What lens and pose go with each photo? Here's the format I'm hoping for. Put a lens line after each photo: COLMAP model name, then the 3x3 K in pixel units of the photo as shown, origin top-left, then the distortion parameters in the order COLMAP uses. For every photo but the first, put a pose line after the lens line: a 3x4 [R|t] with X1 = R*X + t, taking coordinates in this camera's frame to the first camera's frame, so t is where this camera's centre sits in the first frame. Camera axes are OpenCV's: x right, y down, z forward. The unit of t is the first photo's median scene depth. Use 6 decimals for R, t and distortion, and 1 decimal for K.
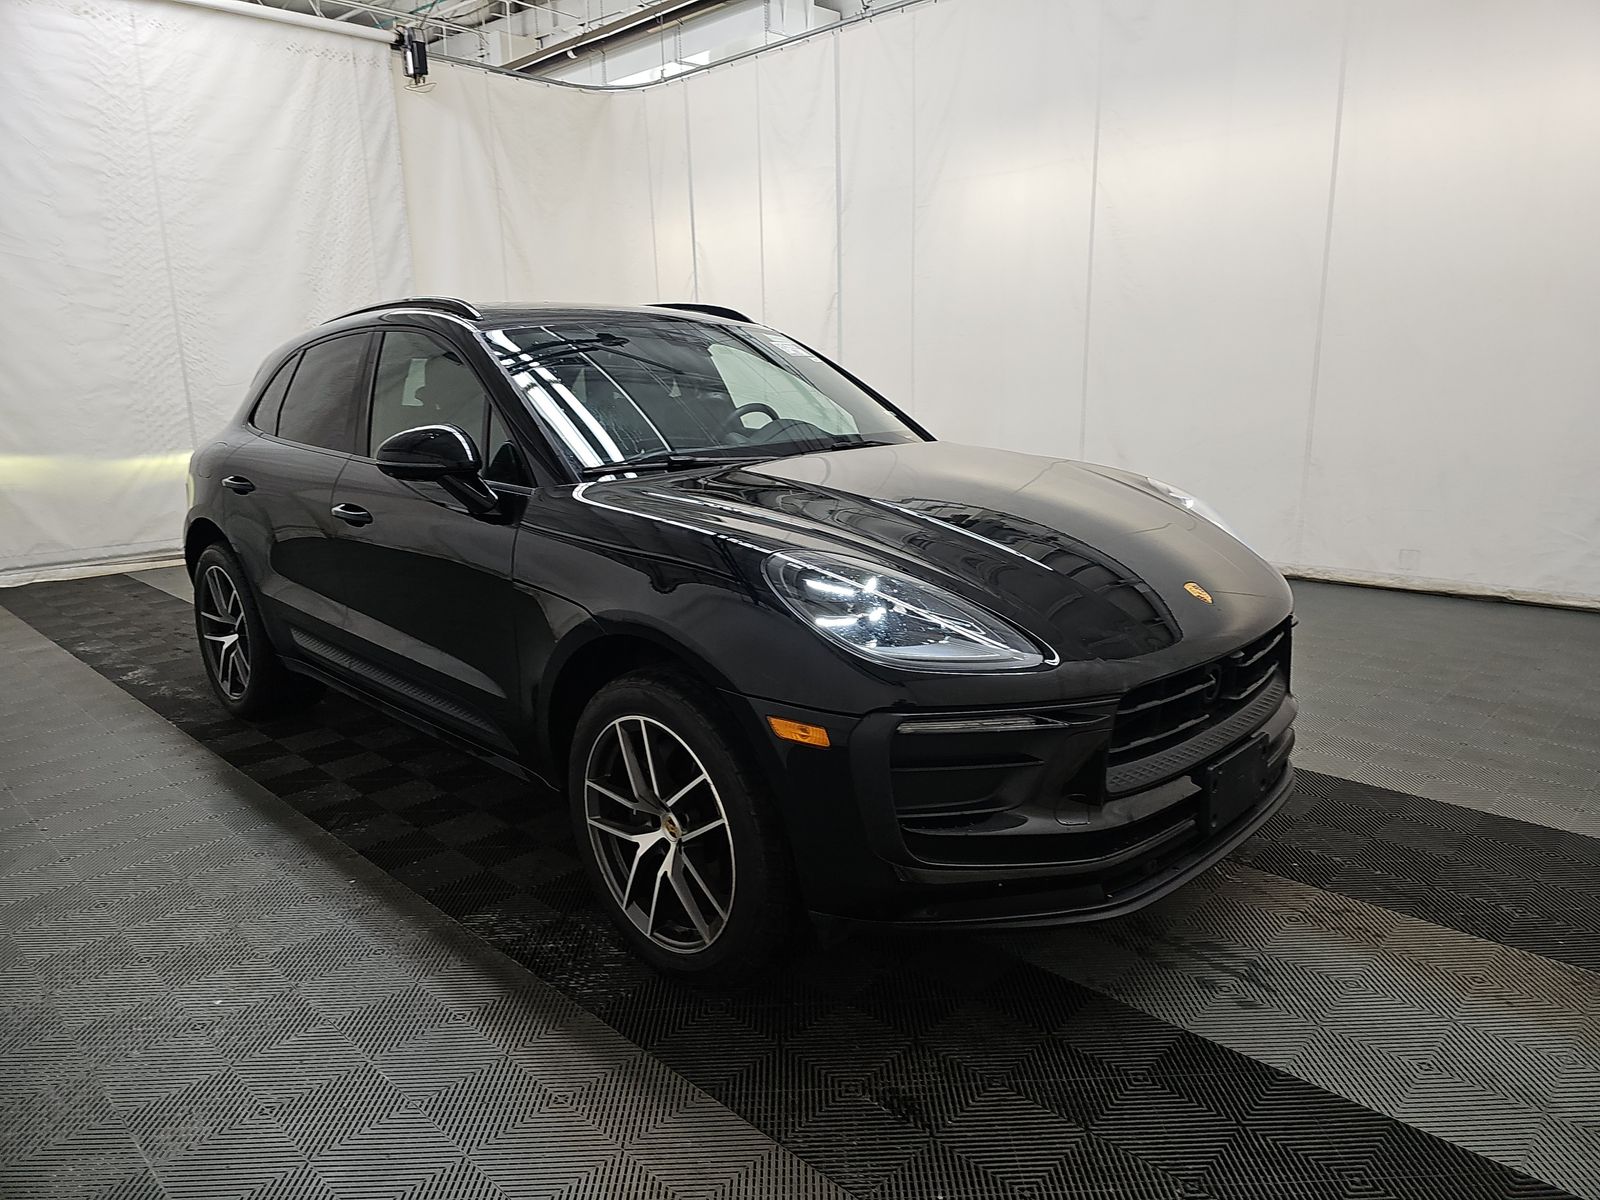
lens RADIAL K [[1048.2, 0, 800.8], [0, 1048.2, 605.2], [0, 0, 1]] dist [0.039159, -0.035292]
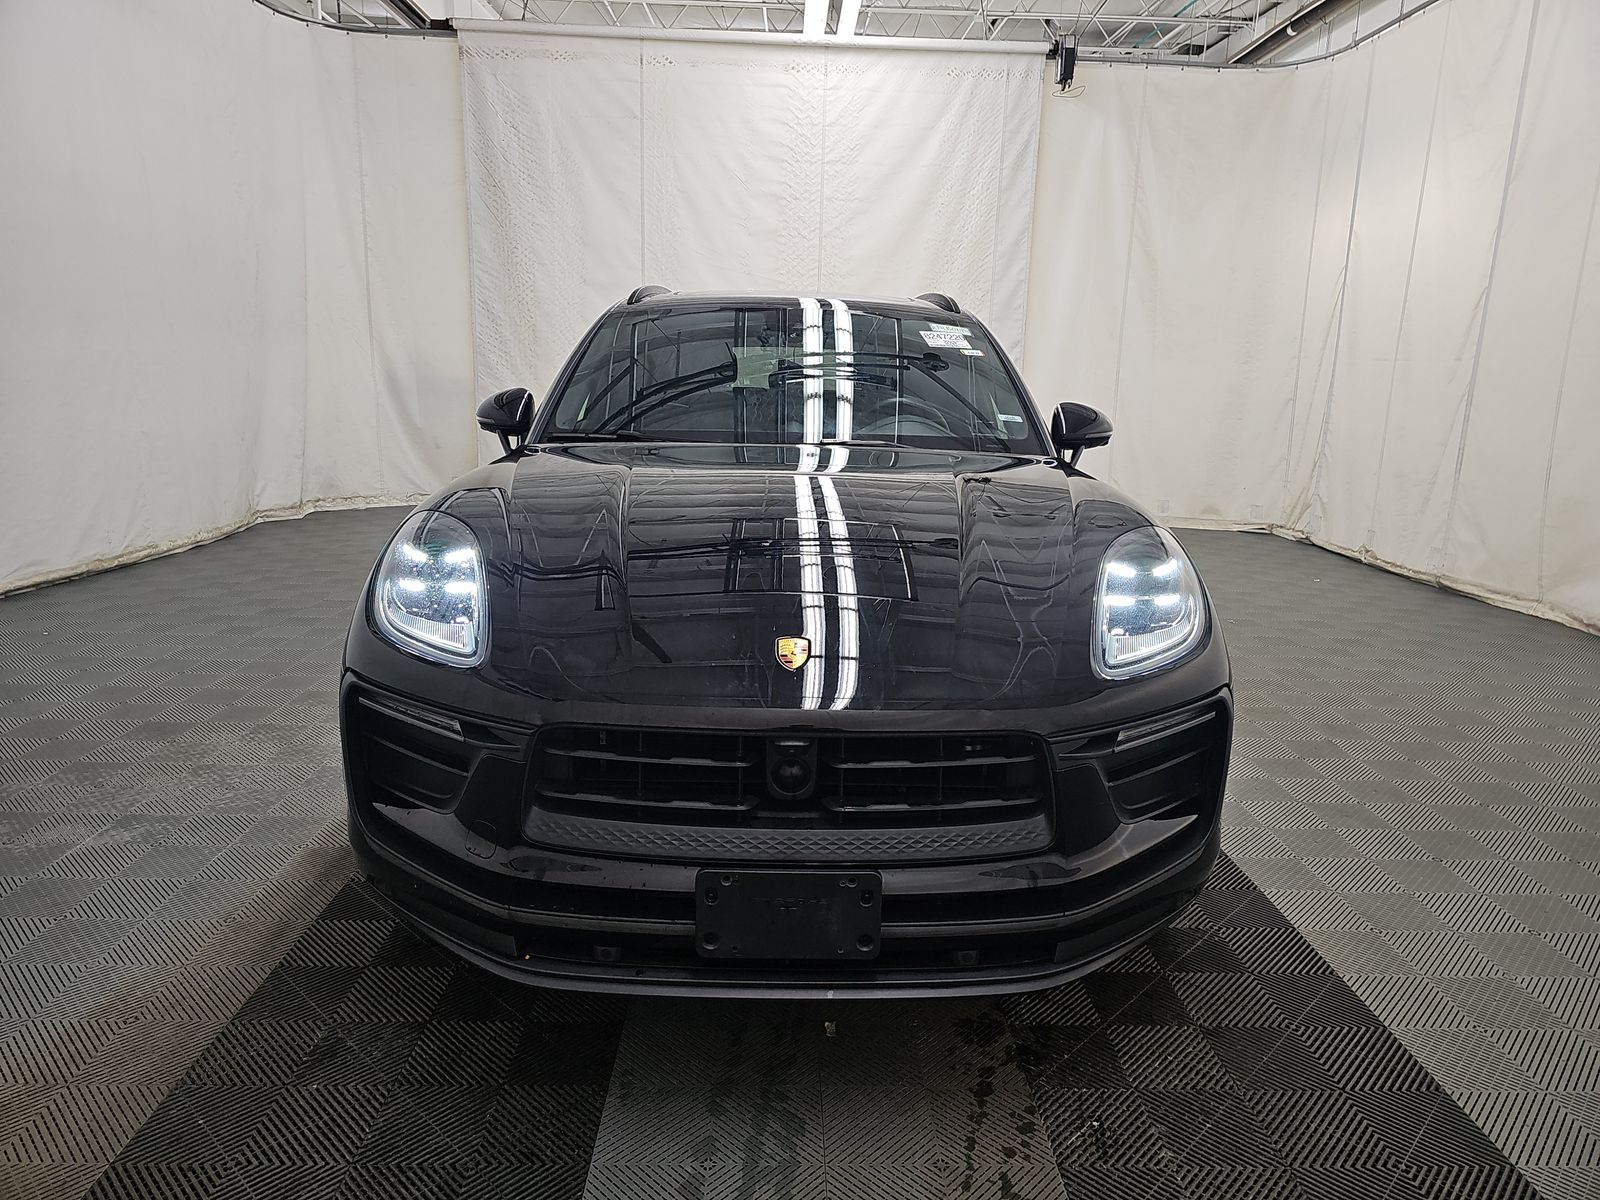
lens RADIAL K [[1048.2, 0, 802.1], [0, 1048.2, 593.6], [0, 0, 1]] dist [0.039159, -0.035292]
pose [[0.723642, 0.184266, -0.665123, 0.227667], [-0.195531, 0.978953, 0.058475, -0.027777], [0.661899, 0.087737, 0.744441, 0.119827]]
